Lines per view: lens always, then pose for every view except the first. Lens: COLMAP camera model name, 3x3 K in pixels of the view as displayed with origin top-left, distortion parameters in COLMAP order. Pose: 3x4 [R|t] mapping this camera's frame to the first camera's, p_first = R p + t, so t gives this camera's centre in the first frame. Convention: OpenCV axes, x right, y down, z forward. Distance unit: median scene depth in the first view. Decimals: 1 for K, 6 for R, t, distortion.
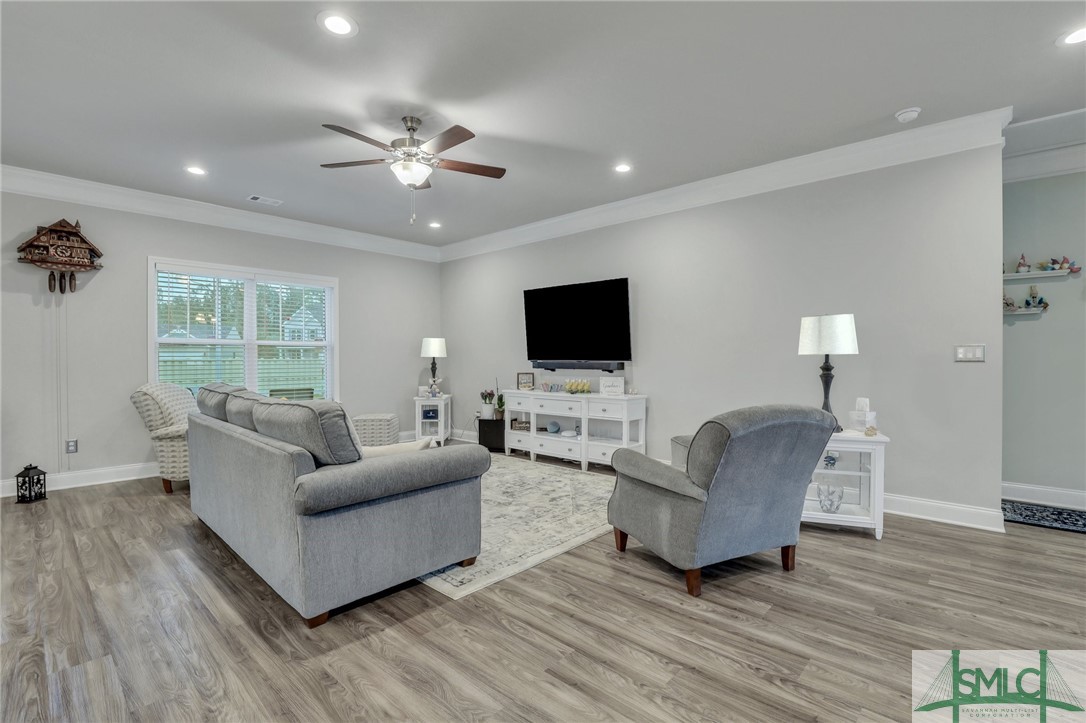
lens RADIAL K [[494.7, 0, 541.8], [0, 494.7, 366.6], [0, 0, 1]] dist [-0.027907, 0.001882]
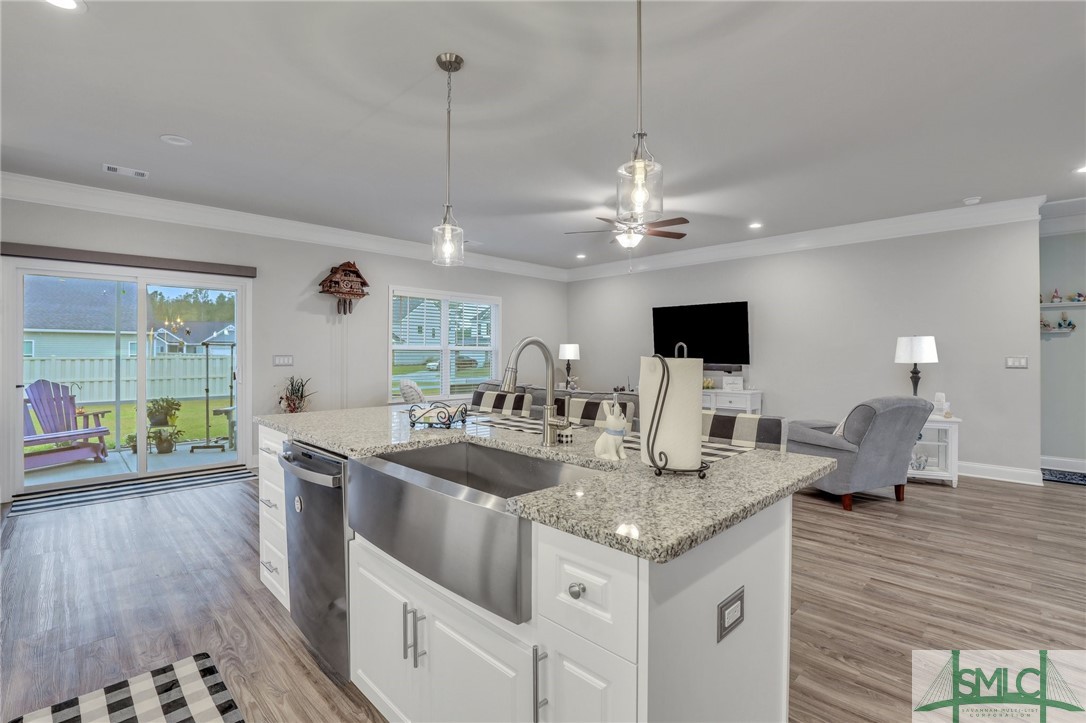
lens RADIAL K [[494.7, 0, 542.7], [0, 494.7, 355.7], [0, 0, 1]] dist [-0.027907, 0.001882]
pose [[0.998813, 0.004252, -0.048514, -0.404027], [-0.005002, 0.999870, -0.015347, -0.015999], [0.048443, 0.015571, 0.998705, -0.444540]]
